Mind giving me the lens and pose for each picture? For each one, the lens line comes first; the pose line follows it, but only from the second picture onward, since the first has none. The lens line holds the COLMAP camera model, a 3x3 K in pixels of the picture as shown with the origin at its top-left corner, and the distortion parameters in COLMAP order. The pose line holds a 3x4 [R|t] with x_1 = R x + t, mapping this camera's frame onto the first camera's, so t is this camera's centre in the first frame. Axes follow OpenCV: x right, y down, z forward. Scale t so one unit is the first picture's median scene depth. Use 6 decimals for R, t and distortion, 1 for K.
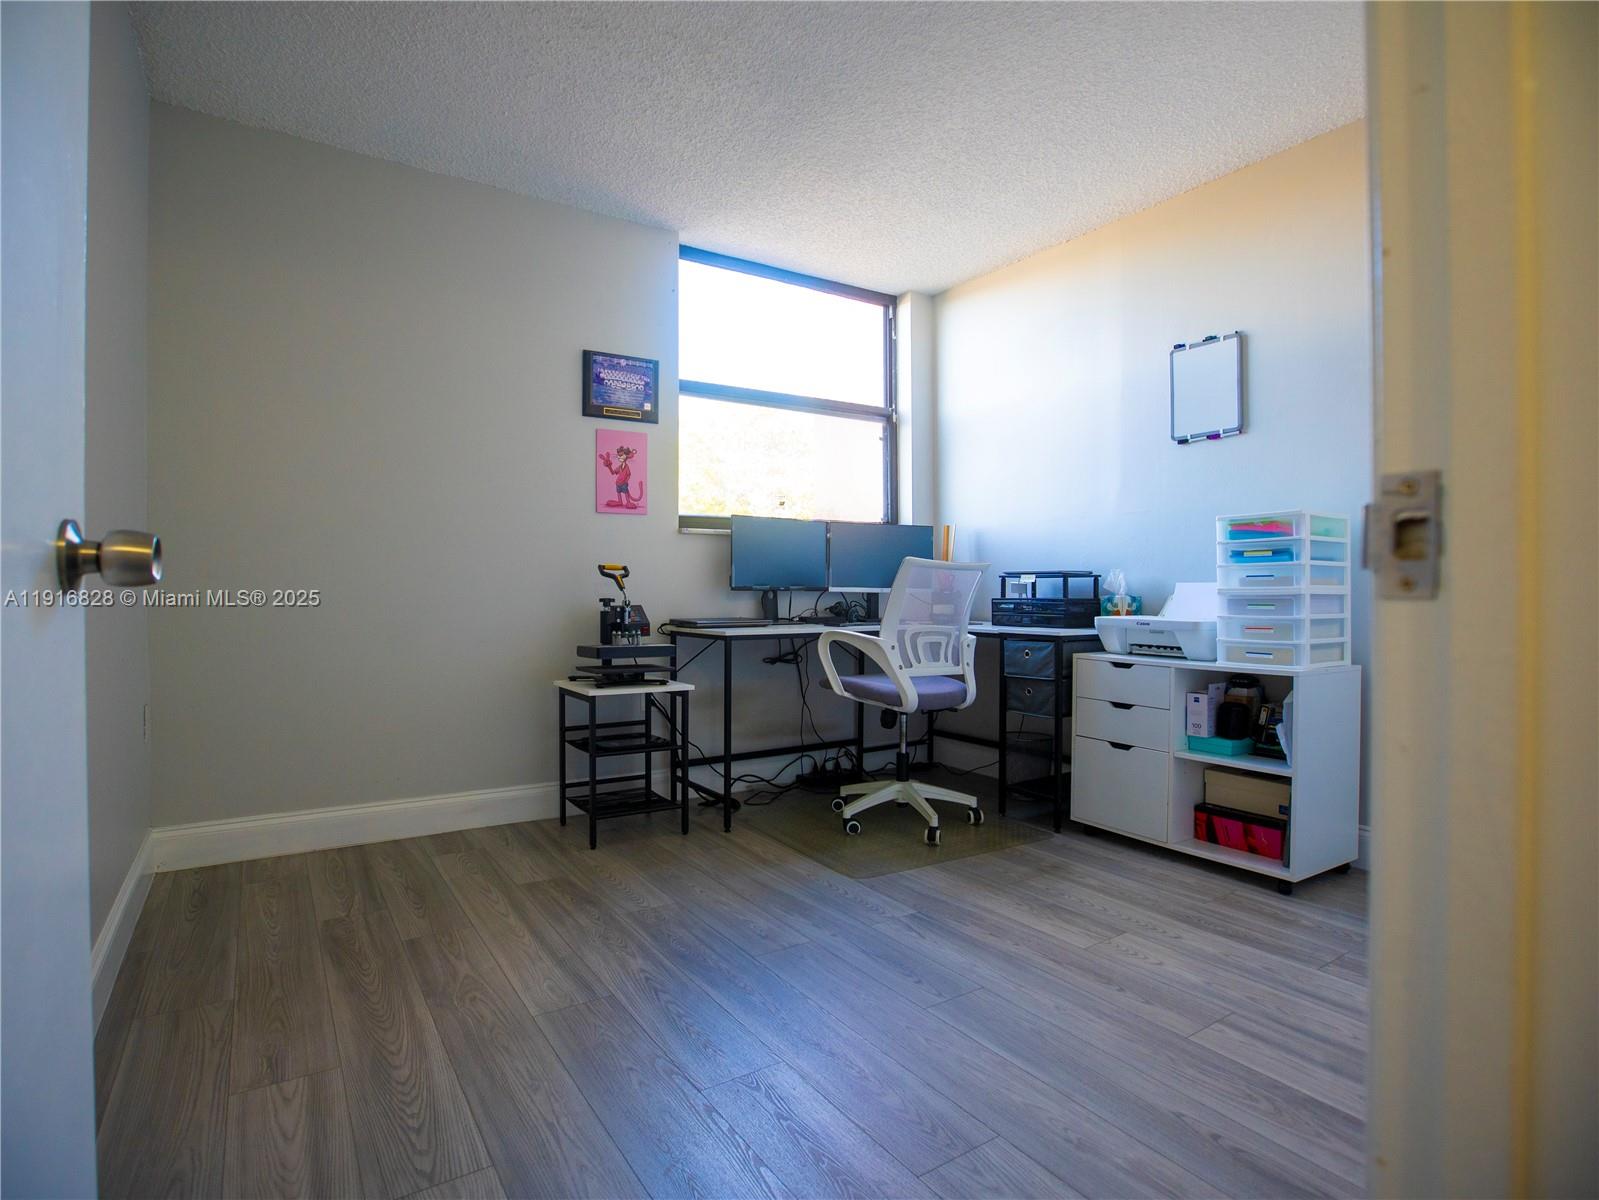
lens RADIAL K [[816.5, 0, 789.1], [0, 816.5, 602.1], [0, 0, 1]] dist [-0.037587, 0.009251]
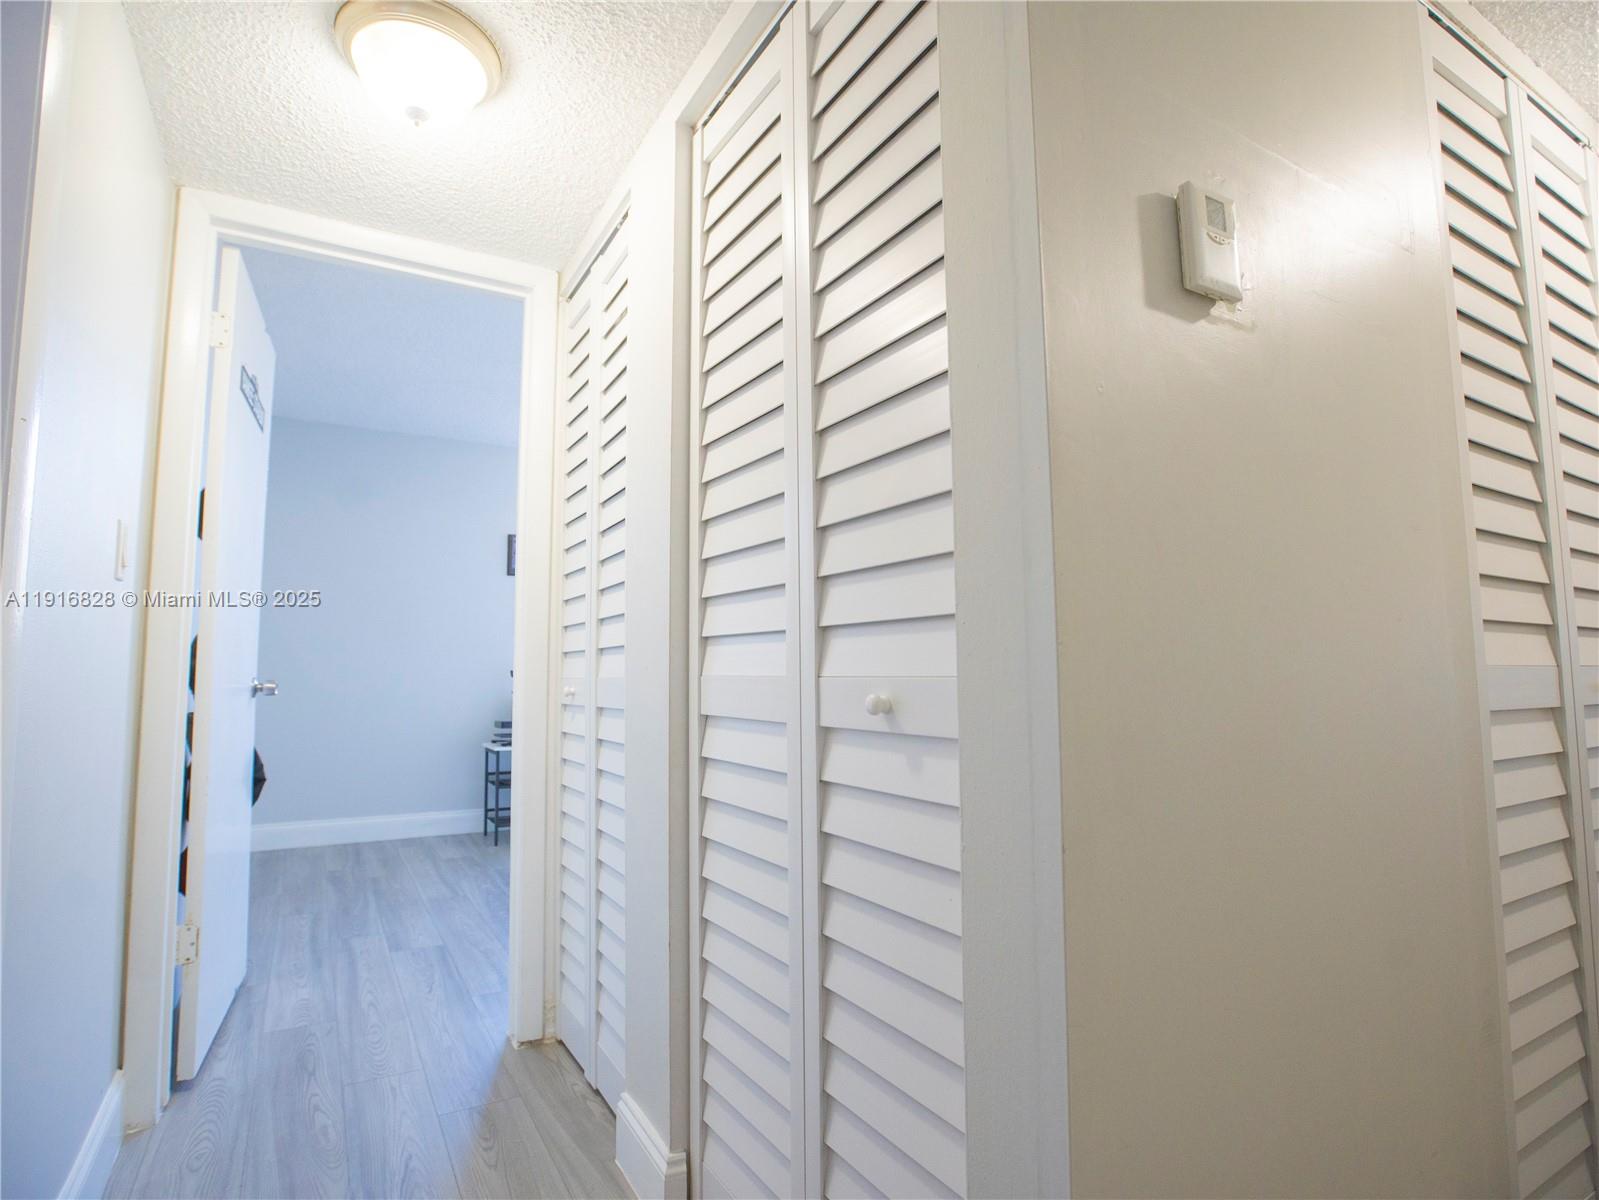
lens RADIAL K [[816.5, 0, 794.5], [0, 816.5, 593.0], [0, 0, 1]] dist [-0.037587, 0.009251]
pose [[0.999076, -0.012382, -0.041154, 0.435458], [0.007673, 0.993604, -0.112659, -0.013535], [0.042286, 0.112239, 0.992781, -0.654727]]
